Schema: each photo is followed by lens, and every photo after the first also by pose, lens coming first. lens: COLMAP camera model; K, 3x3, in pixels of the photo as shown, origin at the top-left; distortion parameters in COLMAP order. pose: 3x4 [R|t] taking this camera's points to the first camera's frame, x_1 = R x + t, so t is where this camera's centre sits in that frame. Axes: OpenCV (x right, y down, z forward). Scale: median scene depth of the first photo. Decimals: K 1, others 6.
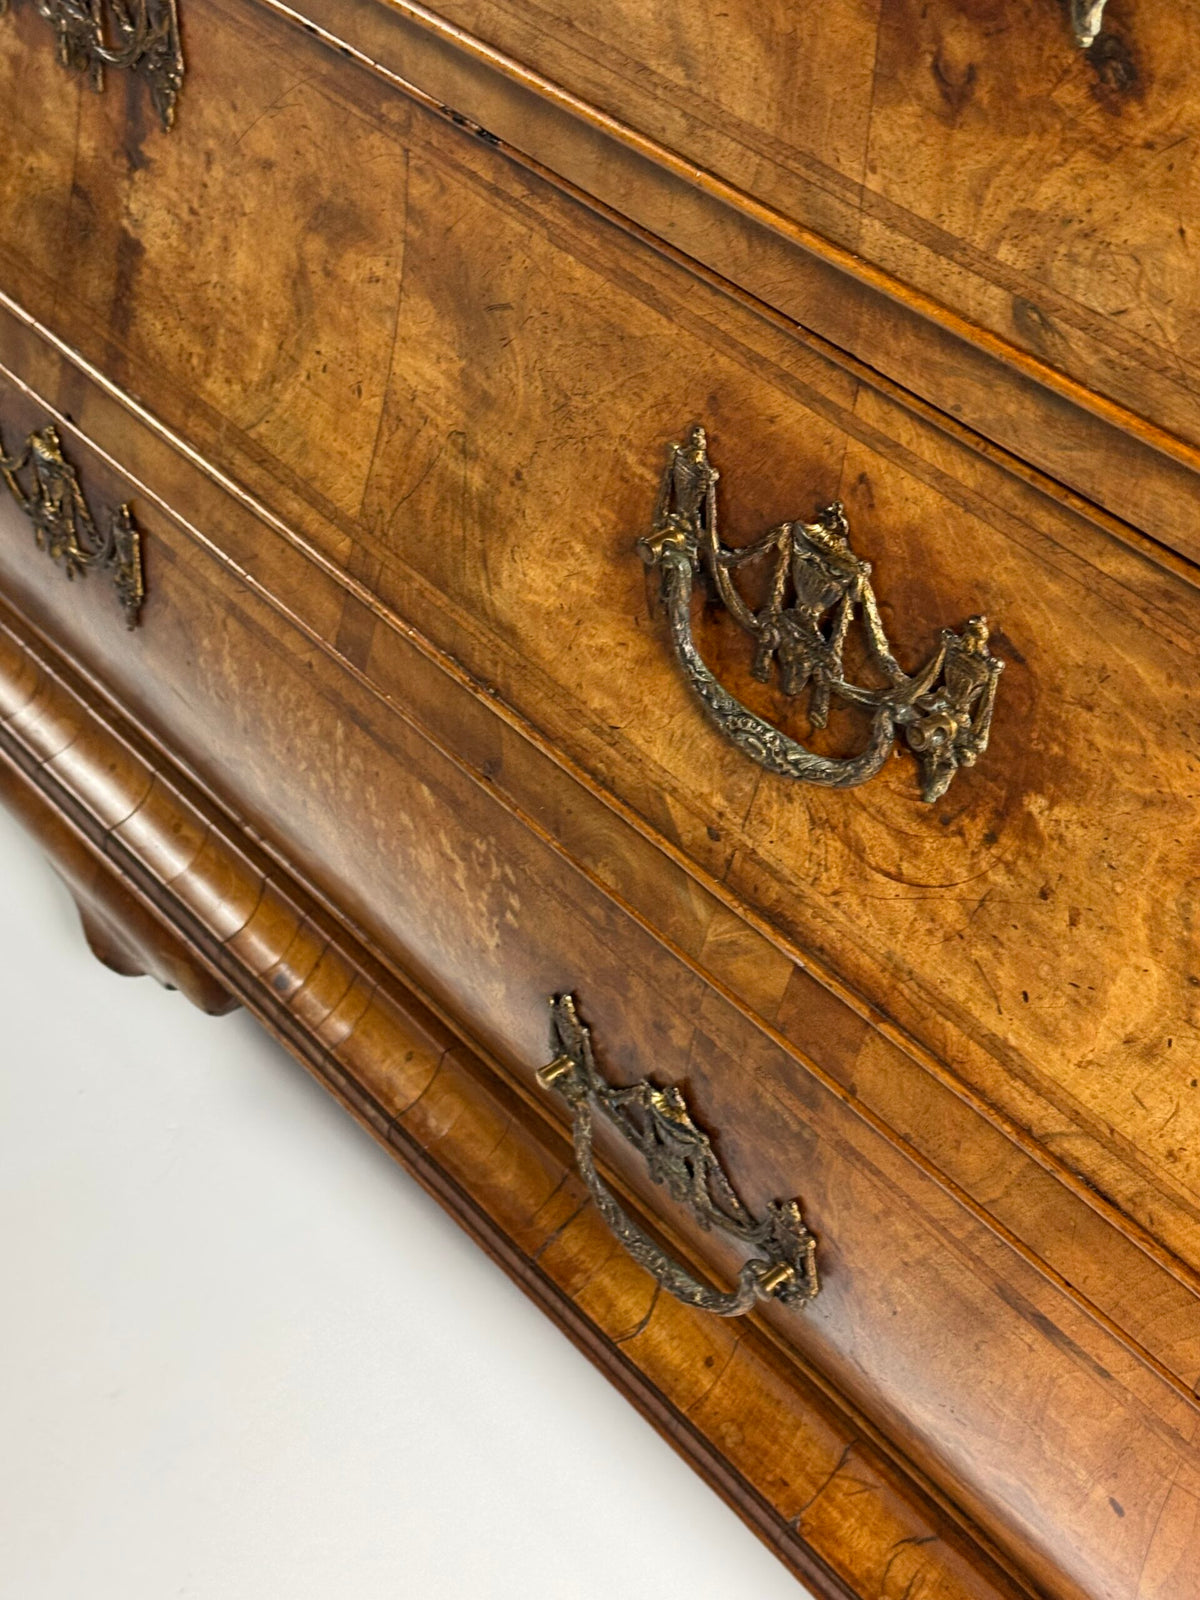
lens RADIAL K [[2408.6, 0, 608.3], [0, 2408.6, 808.8], [0, 0, 1]] dist [0.118824, 0.000000]
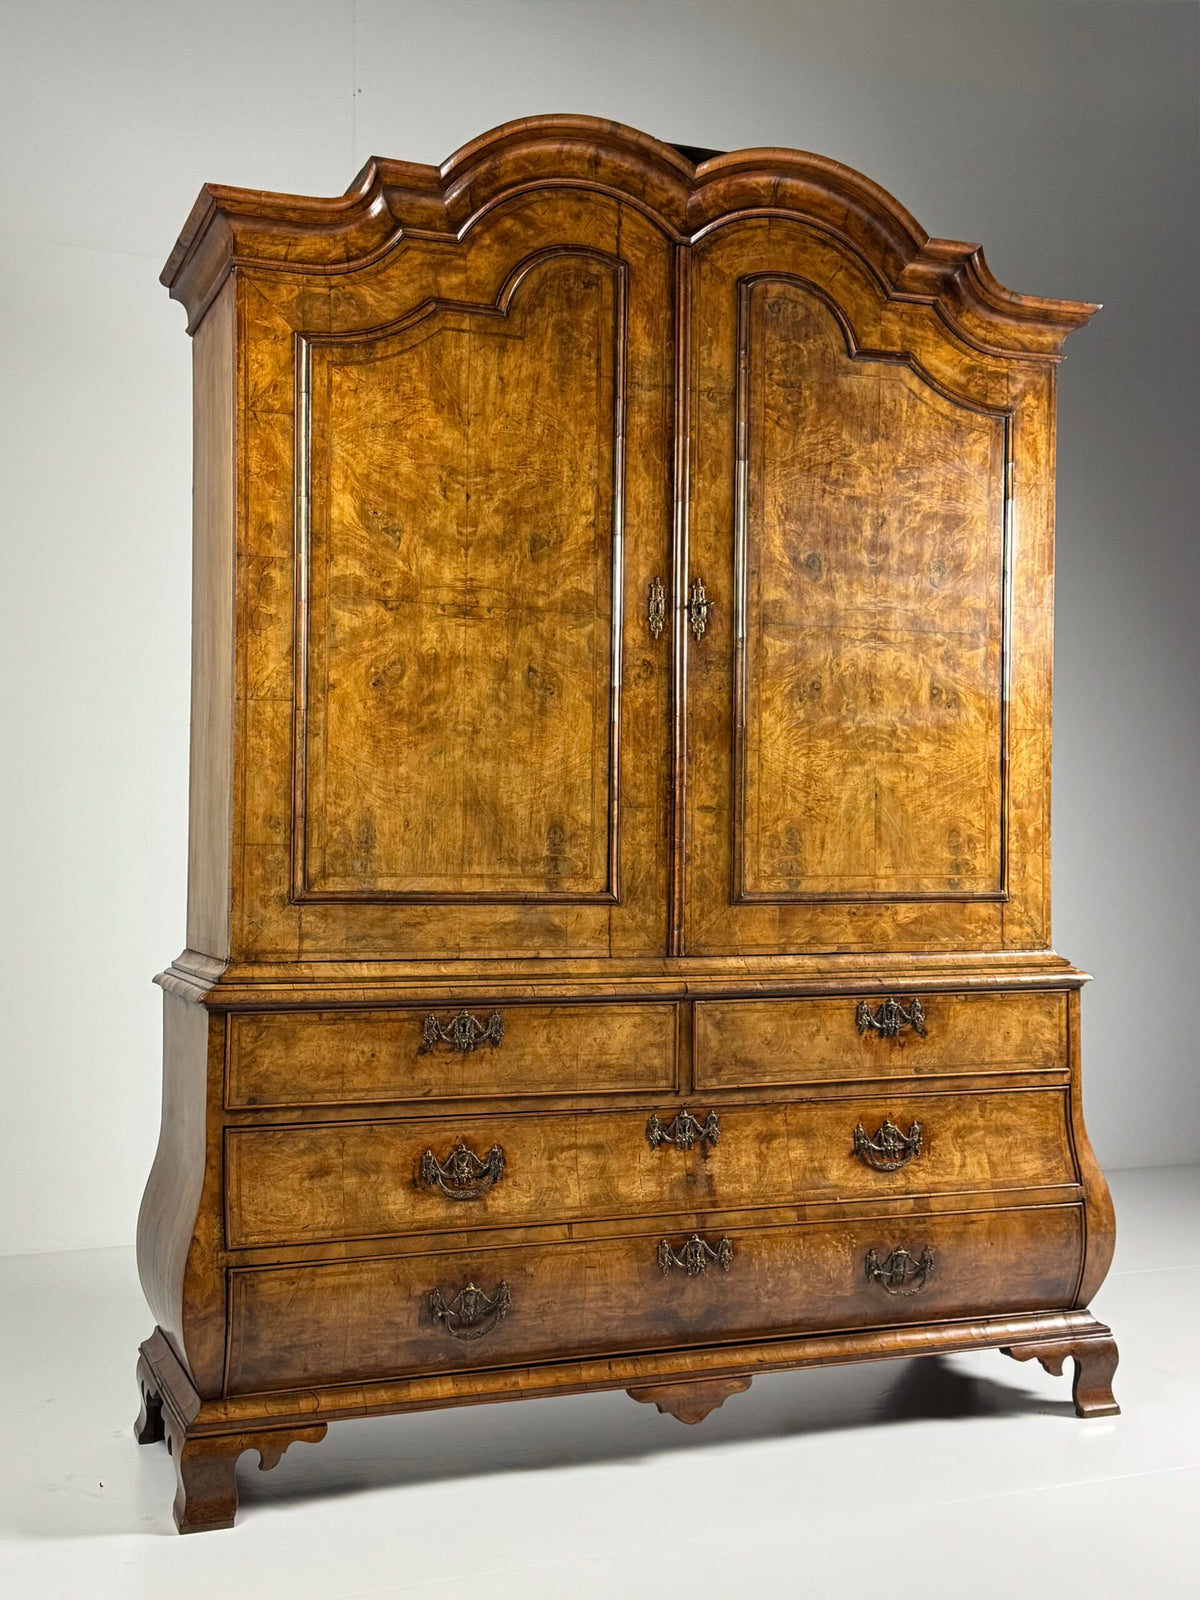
lens RADIAL K [[1818.7, 0, 604.6], [0, 1818.7, 815.5], [0, 0, 1]] dist [0.131884, 0.000000]
pose [[0.313648, -0.019206, 0.949345, -4.308361], [0.640555, 0.742316, -0.196611, -0.226458], [-0.700938, 0.669774, 0.245128, -0.200383]]
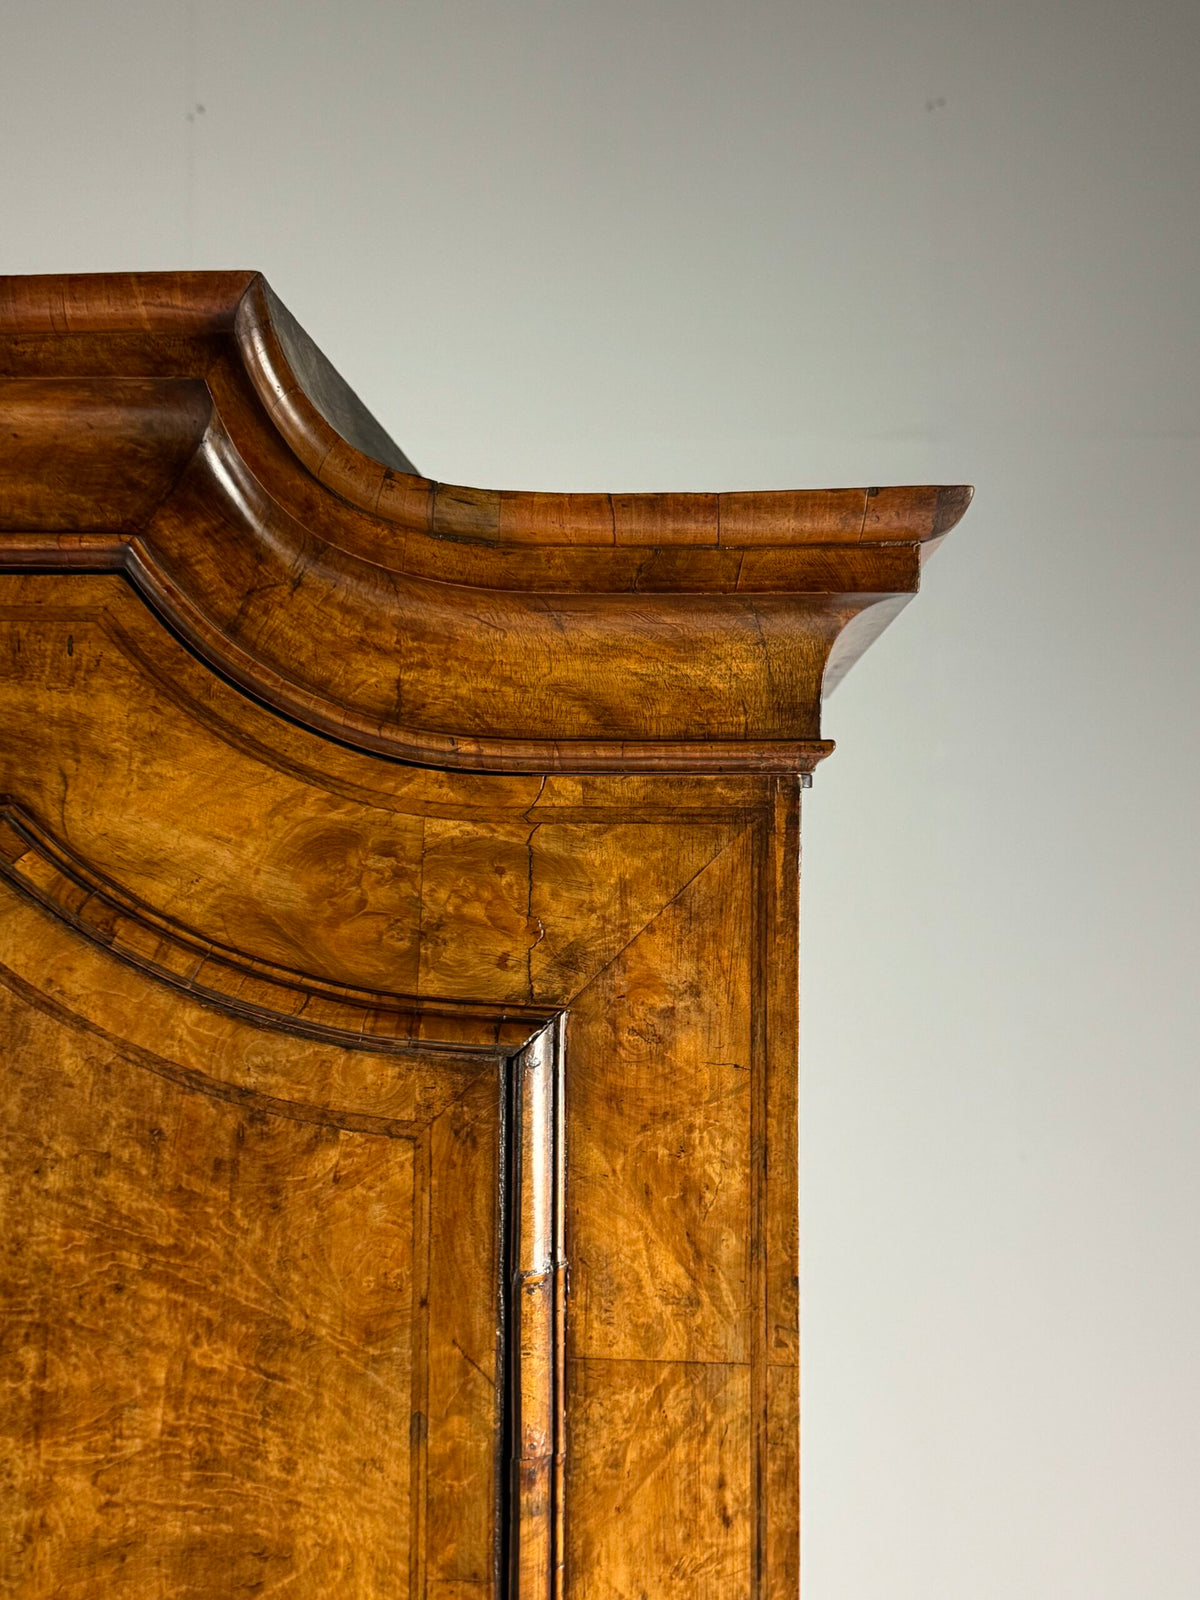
lens RADIAL K [[1749.5, 0, 609.6], [0, 1749.5, 811.3], [0, 0, 1]] dist [0.083568, 0.000000]
pose [[0.679516, -0.014311, 0.733521, -0.248012], [0.506693, 0.732219, -0.455102, -0.874499], [-0.530585, 0.680919, 0.504806, -1.023785]]
